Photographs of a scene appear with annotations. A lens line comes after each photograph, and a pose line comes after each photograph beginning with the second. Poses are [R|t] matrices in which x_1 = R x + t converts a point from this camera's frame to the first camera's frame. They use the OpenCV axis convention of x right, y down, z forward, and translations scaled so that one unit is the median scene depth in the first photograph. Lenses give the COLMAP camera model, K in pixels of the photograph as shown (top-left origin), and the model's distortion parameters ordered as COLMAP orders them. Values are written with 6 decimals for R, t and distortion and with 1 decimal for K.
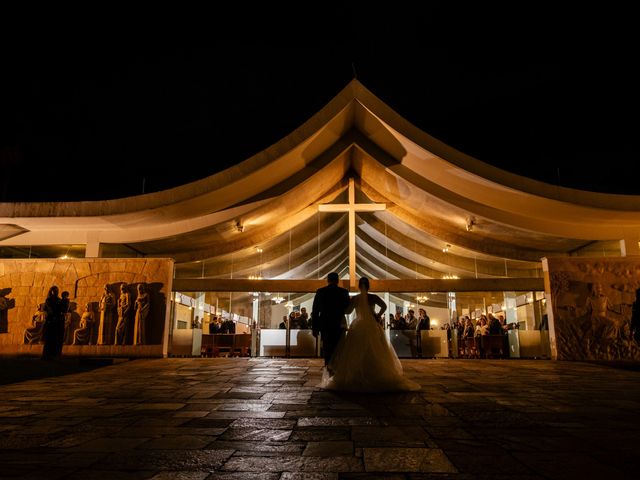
lens RADIAL K [[678.8, 0, 320.0], [0, 678.8, 240.0], [0, 0, 1]] dist [0.012307, -0.003801]
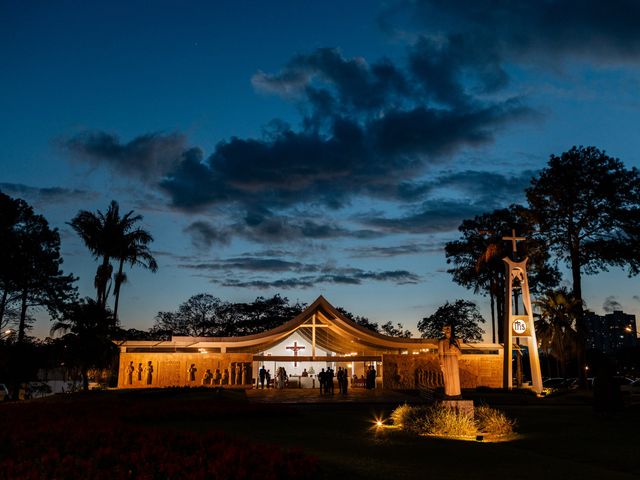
lens RADIAL K [[678.8, 0, 320.0], [0, 678.8, 240.0], [0, 0, 1]] dist [0.012307, -0.003801]
pose [[0.994609, 0.013900, 0.102763, -0.243408], [-0.009018, 0.998816, -0.047812, -0.314060], [-0.103306, 0.046628, 0.993556, -1.867575]]
